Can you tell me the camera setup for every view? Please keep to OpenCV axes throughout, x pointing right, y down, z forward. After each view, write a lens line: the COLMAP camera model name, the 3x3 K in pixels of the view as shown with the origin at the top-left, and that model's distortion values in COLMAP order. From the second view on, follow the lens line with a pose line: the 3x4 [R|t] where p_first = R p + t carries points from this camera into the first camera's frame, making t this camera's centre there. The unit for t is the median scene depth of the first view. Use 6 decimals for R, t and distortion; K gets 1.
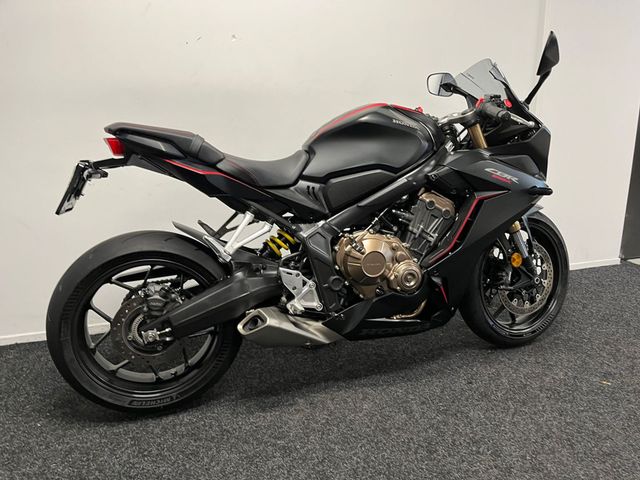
lens RADIAL K [[473.2, 0, 319.8], [0, 473.2, 246.9], [0, 0, 1]] dist [0.080356, -0.100189]
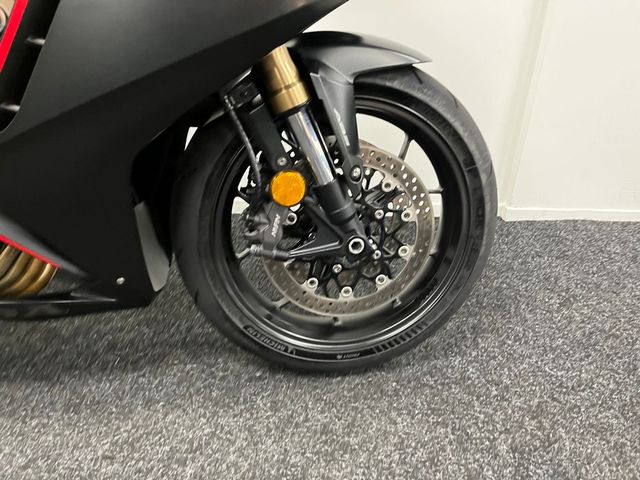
lens RADIAL K [[482.1, 0, 320.0], [0, 482.1, 240.0], [0, 0, 1]] dist [0.076225, -0.105094]
pose [[0.962071, 0.168652, -0.214420, 0.611148], [-0.120744, 0.968071, 0.219679, -0.023969], [0.244623, -0.185457, 0.951717, 0.729102]]
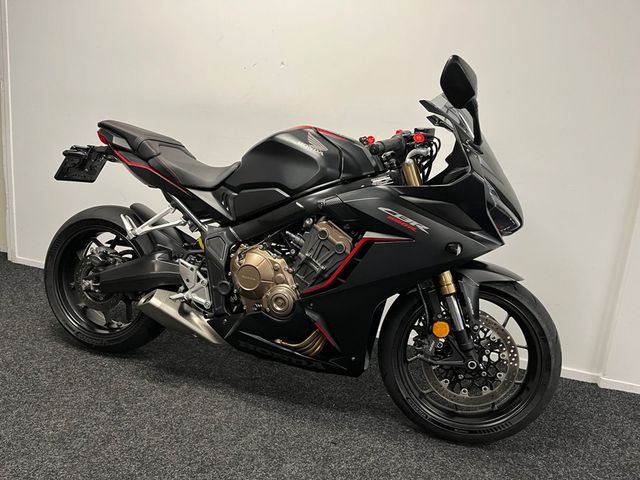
lens RADIAL K [[473.2, 0, 319.8], [0, 473.2, 246.9], [0, 0, 1]] dist [0.080356, -0.100189]
pose [[0.818098, 0.217790, -0.532244, 0.749613], [-0.256388, 0.966573, 0.001428, -0.065995], [0.514763, 0.135293, 0.846590, 0.209521]]
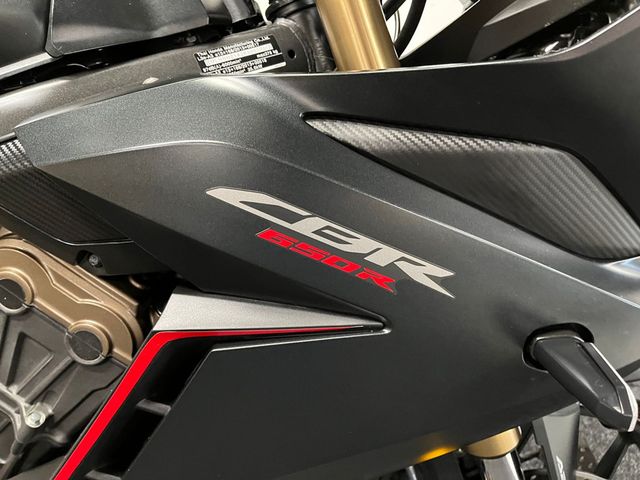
lens RADIAL K [[473.2, 0, 319.8], [0, 473.2, 246.9], [0, 0, 1]] dist [0.080356, -0.100189]
pose [[0.909490, 0.235857, -0.342344, 0.452638], [-0.195024, 0.969308, 0.149691, -0.178559], [0.367143, -0.069377, 0.927574, 0.860069]]
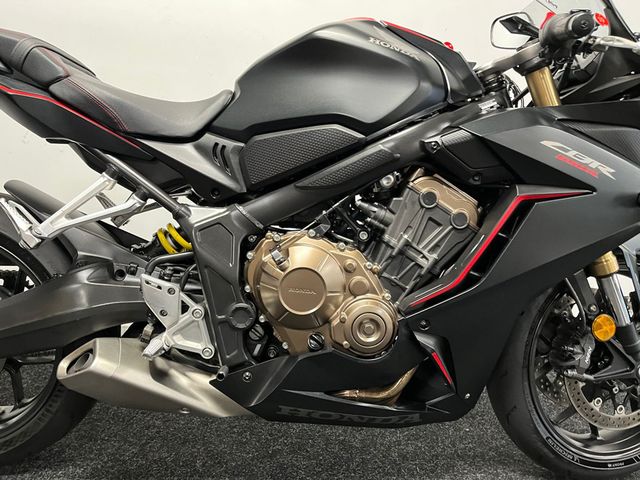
lens RADIAL K [[482.1, 0, 320.0], [0, 482.1, 240.0], [0, 0, 1]] dist [0.076225, -0.105094]
pose [[0.965948, 0.123541, -0.227339, 0.249821], [-0.139319, 0.988738, -0.054654, 0.005142], [0.218027, 0.084466, 0.972281, 0.447213]]
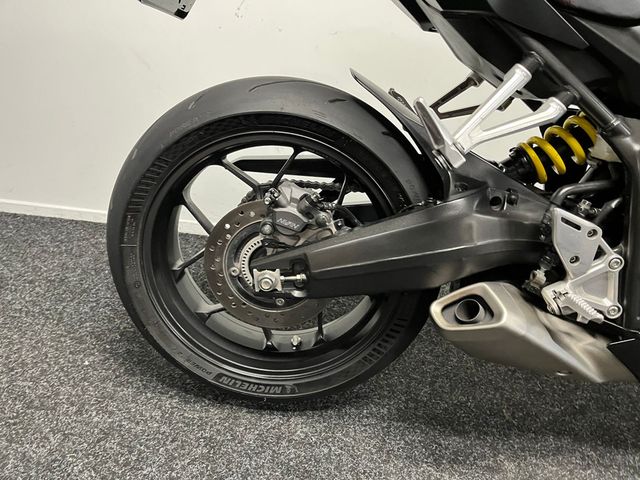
lens RADIAL K [[482.1, 0, 320.0], [0, 482.1, 240.0], [0, 0, 1]] dist [0.076225, -0.105094]
pose [[0.931910, 0.242073, -0.270081, -0.155060], [-0.202469, 0.965054, 0.166362, 0.040668], [0.300915, -0.100351, 0.948356, 0.479880]]
